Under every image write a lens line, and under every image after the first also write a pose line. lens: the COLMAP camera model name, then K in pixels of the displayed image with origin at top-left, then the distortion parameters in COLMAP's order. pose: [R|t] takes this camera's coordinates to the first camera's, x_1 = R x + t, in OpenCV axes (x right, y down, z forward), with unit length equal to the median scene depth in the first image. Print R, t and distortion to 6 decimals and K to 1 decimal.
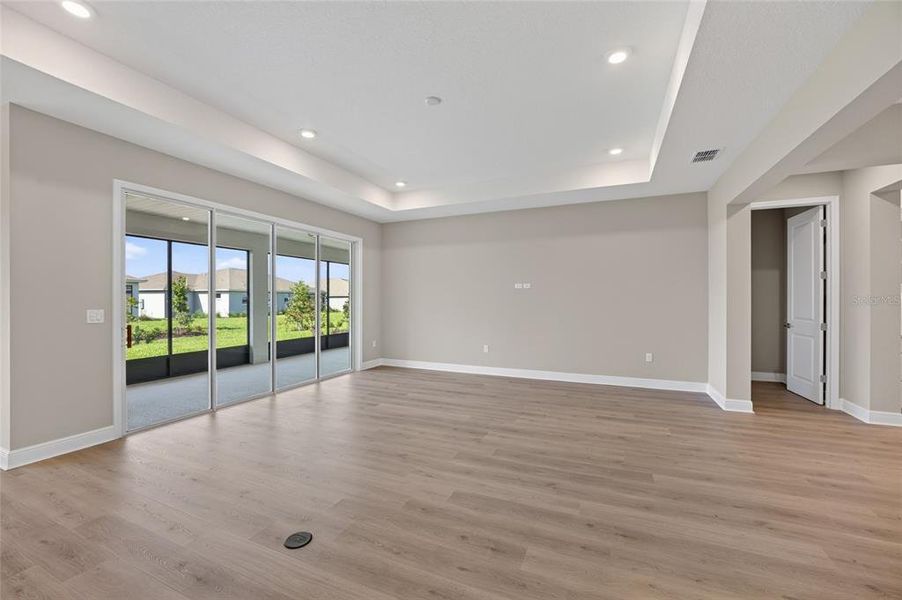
lens RADIAL K [[361.0, 0, 451.0], [0, 361.0, 300.0], [0, 0, 1]] dist [-0.022837, 0.000160]
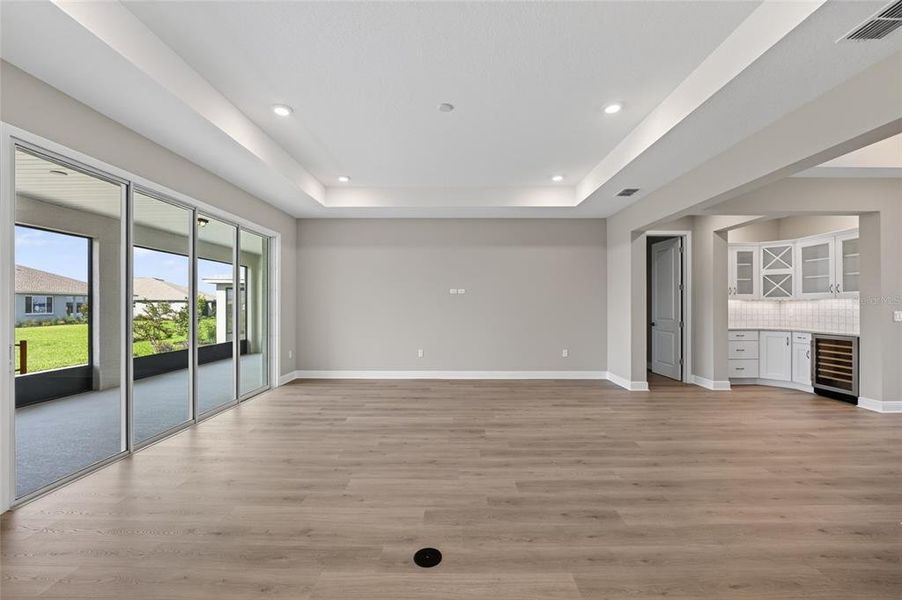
lens RADIAL K [[368.5, 0, 449.8], [0, 368.5, 303.1], [0, 0, 1]] dist [-0.018256, -0.000038]
pose [[0.917829, 0.002808, 0.396967, -0.359471], [-0.000394, 0.999981, -0.006163, 0.002025], [-0.396977, 0.005500, 0.917812, 0.038832]]
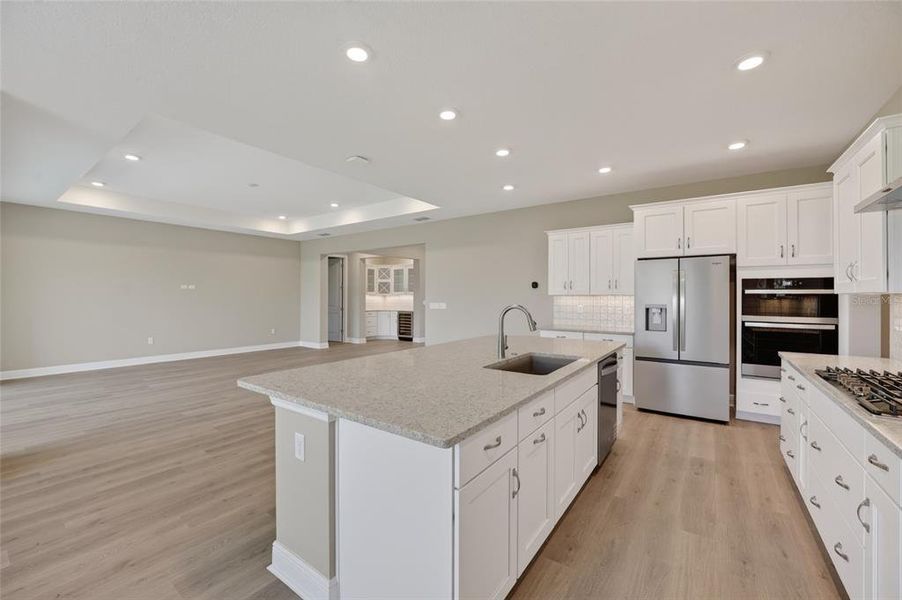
lens RADIAL K [[366.1, 0, 451.5], [0, 366.1, 293.4], [0, 0, 1]] dist [-0.021569, 0.000333]
pose [[0.210219, 0.010290, 0.977600, -1.244042], [0.000720, 0.999943, -0.010680, -0.003298], [-0.977654, 0.002949, 0.210200, -0.256091]]
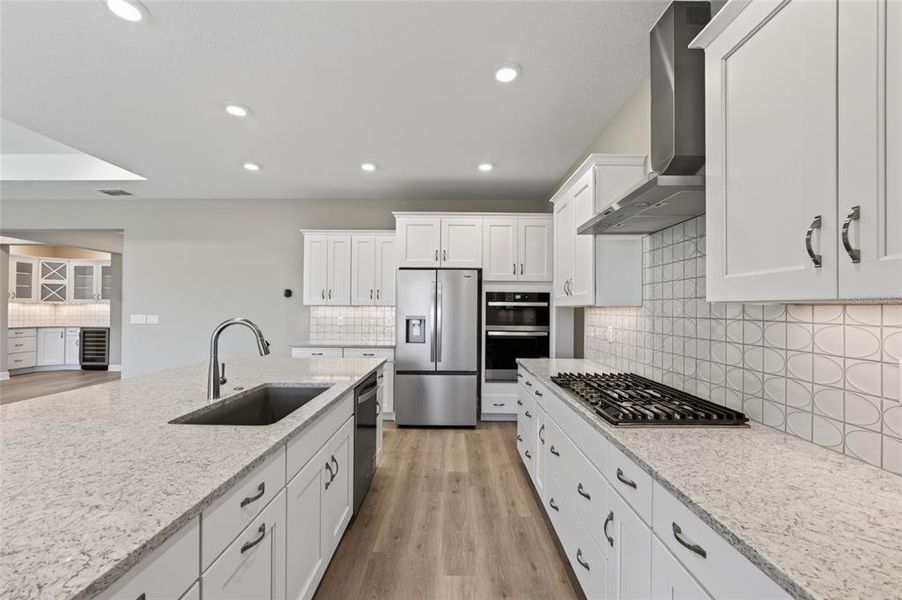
lens RADIAL K [[370.9, 0, 449.9], [0, 370.9, 305.2], [0, 0, 1]] dist [-0.009590, 0.000356]
pose [[-0.388843, 0.007123, 0.921277, -1.107362], [-0.003845, 0.999949, -0.009354, -0.002838], [-0.921296, -0.007179, -0.388795, -0.290914]]
